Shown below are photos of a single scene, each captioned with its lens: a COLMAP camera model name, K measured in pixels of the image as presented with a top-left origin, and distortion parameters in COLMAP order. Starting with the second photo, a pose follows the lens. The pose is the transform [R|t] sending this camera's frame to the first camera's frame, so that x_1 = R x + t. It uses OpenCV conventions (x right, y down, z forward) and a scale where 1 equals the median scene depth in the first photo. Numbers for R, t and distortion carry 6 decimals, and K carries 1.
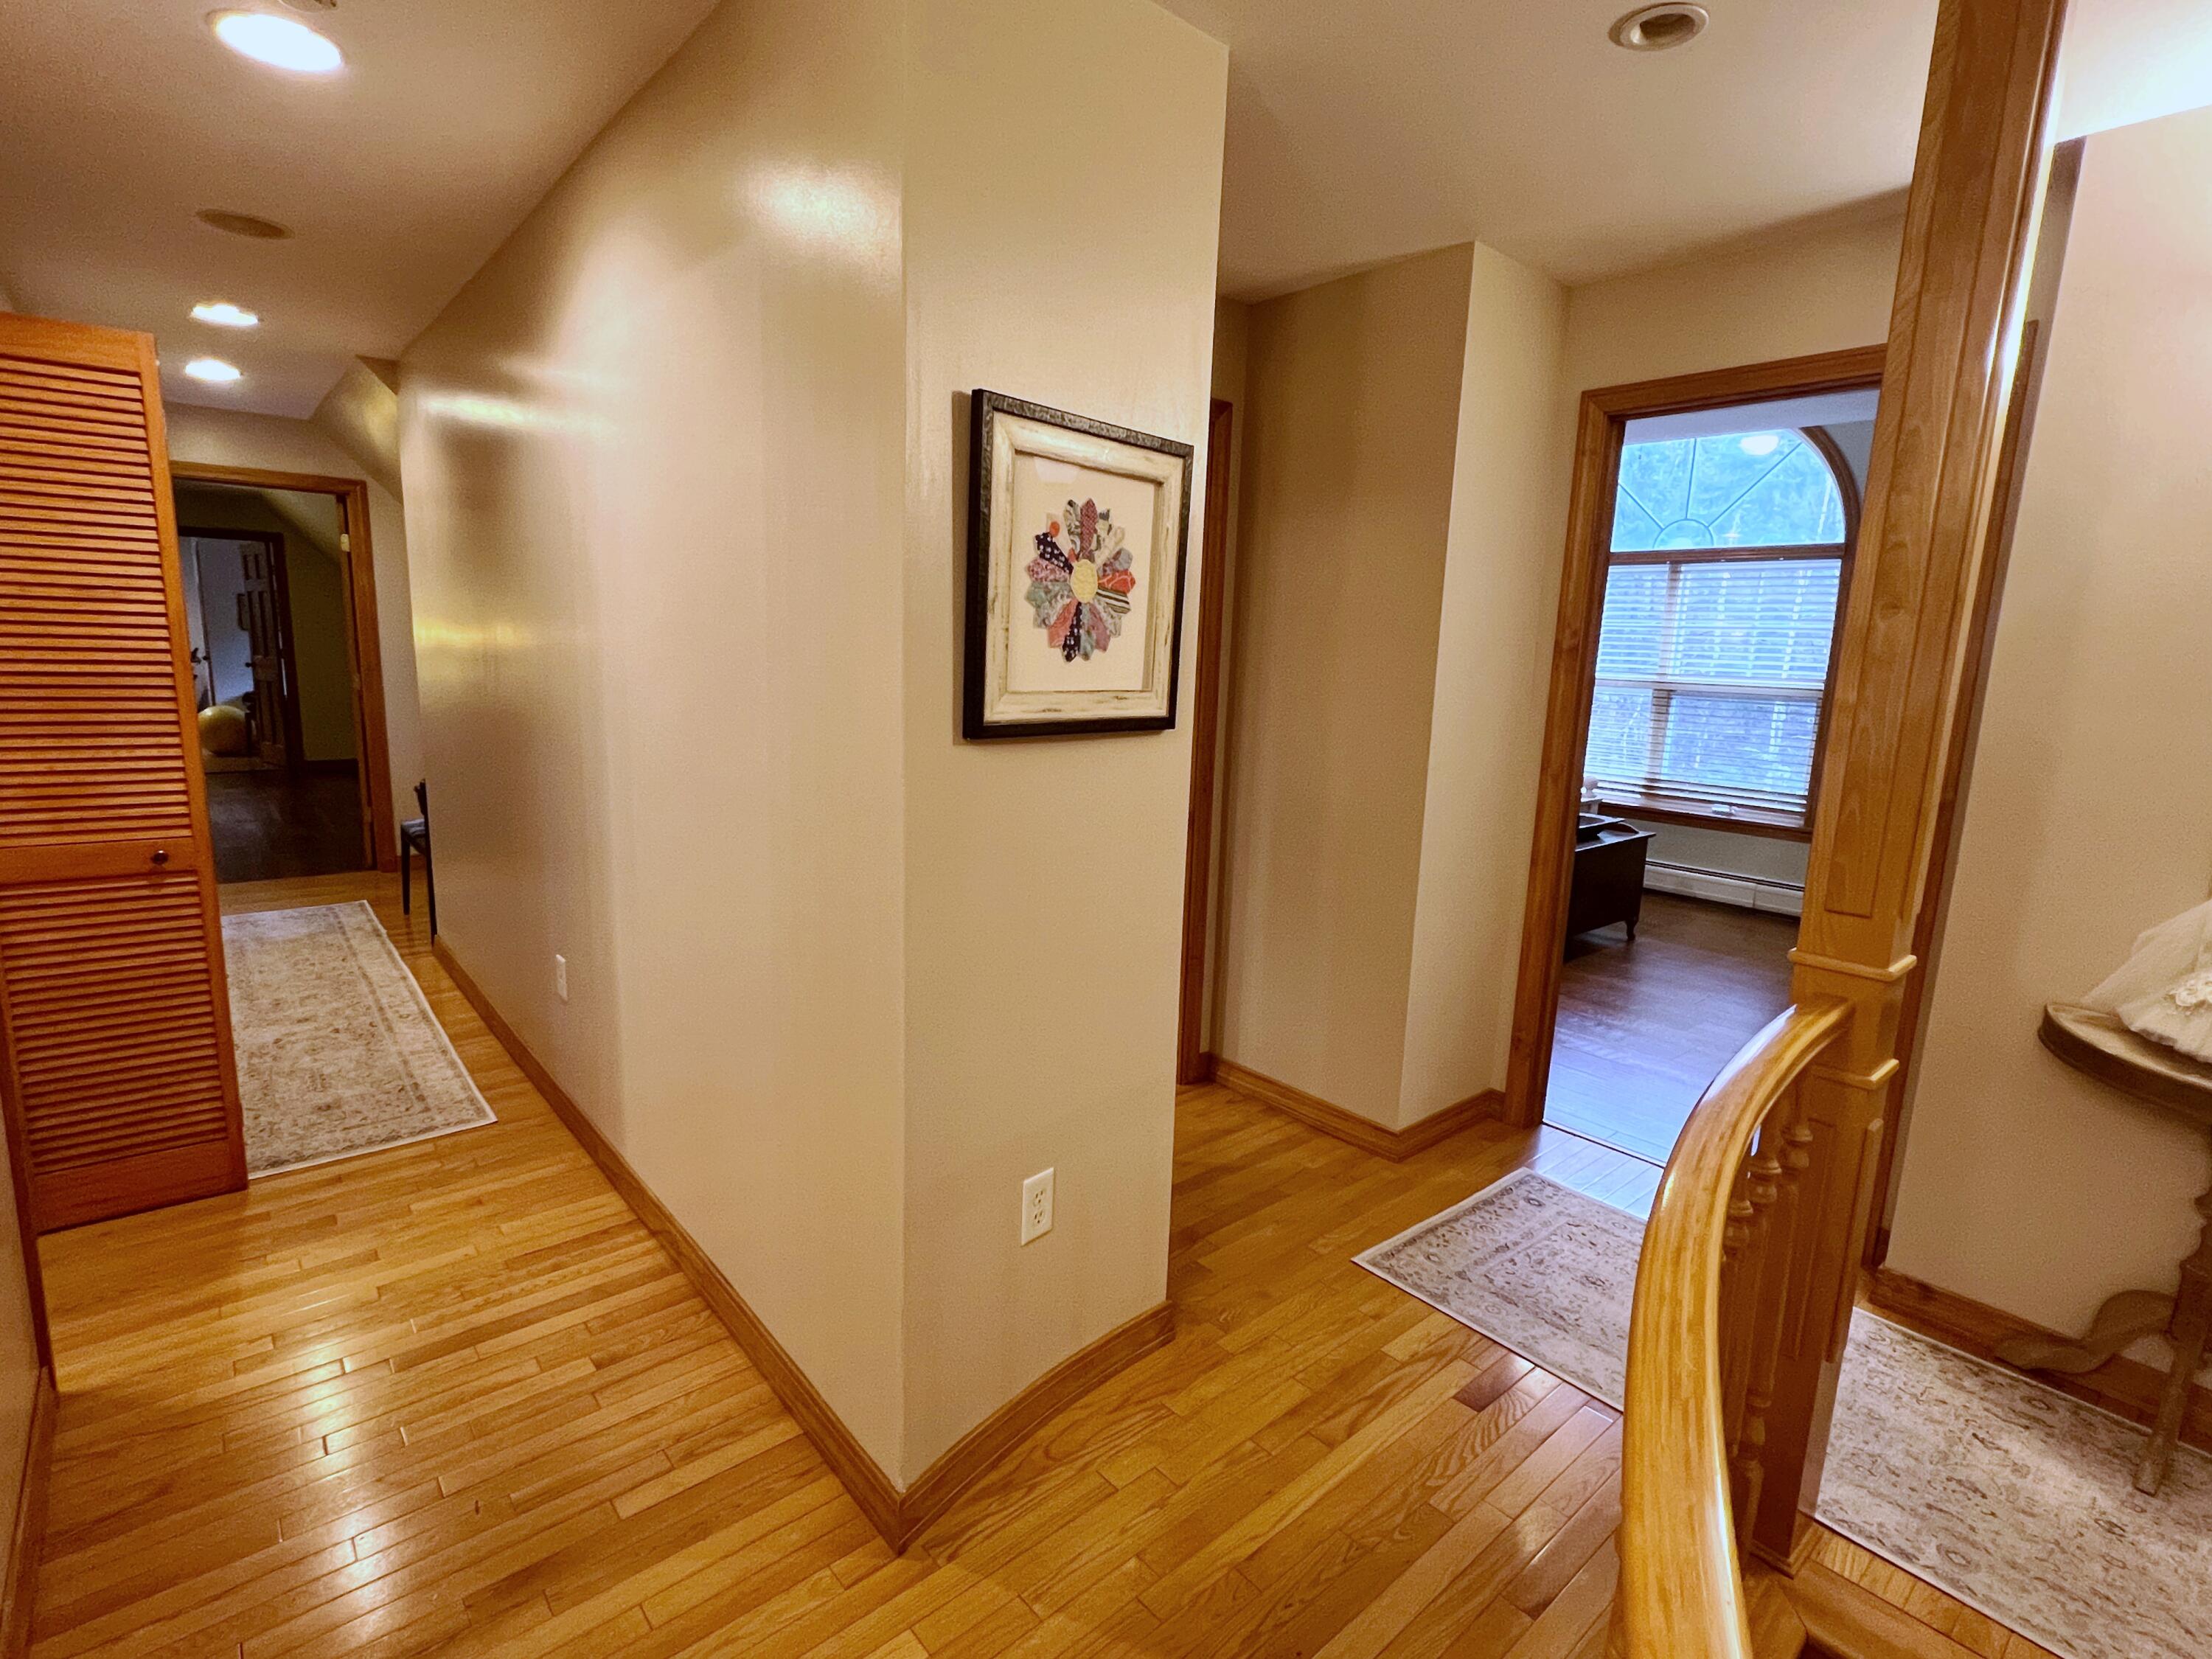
lens RADIAL K [[1073.4, 0, 1106.0], [0, 1073.4, 829.5], [0, 0, 1]] dist [-0.000492, -0.000597]
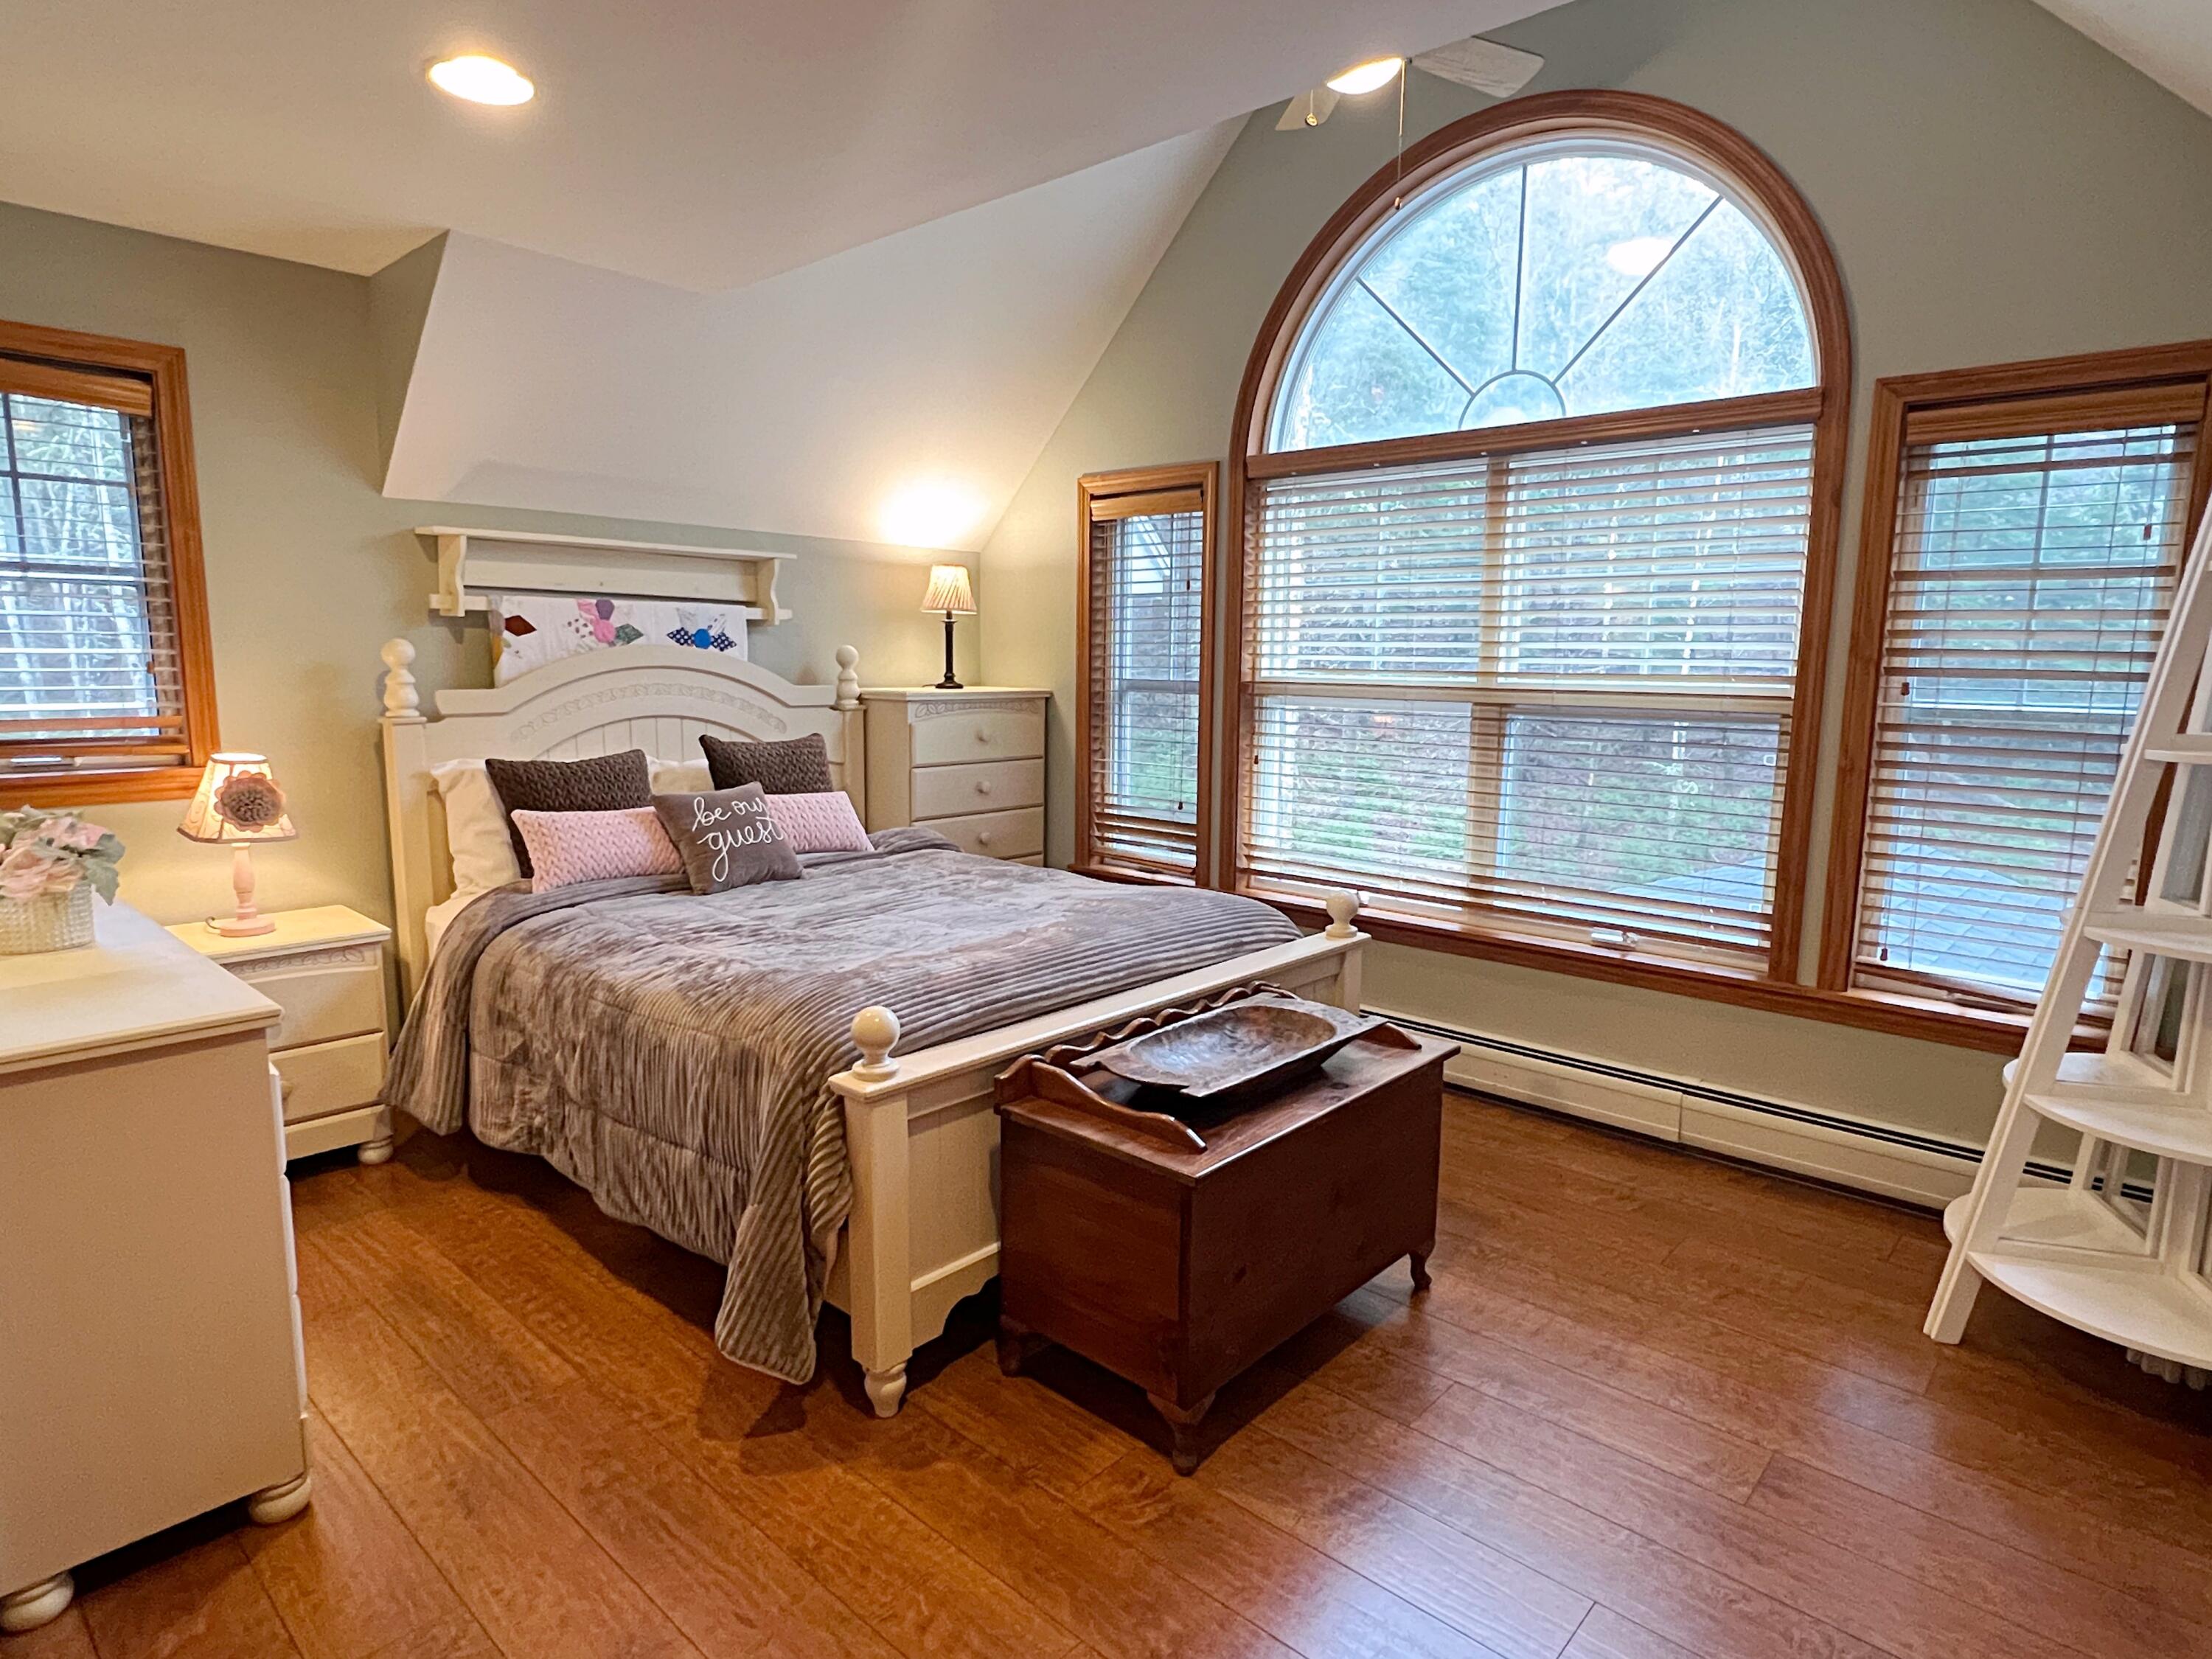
lens RADIAL K [[1229.1, 0, 1114.8], [0, 1229.1, 841.6], [0, 0, 1]] dist [-0.000999, -0.000839]
pose [[0.991097, -0.041937, 0.126364, 0.265683], [0.044541, 0.998848, -0.017845, -0.062476], [-0.125470, 0.023315, 0.991823, 0.443769]]
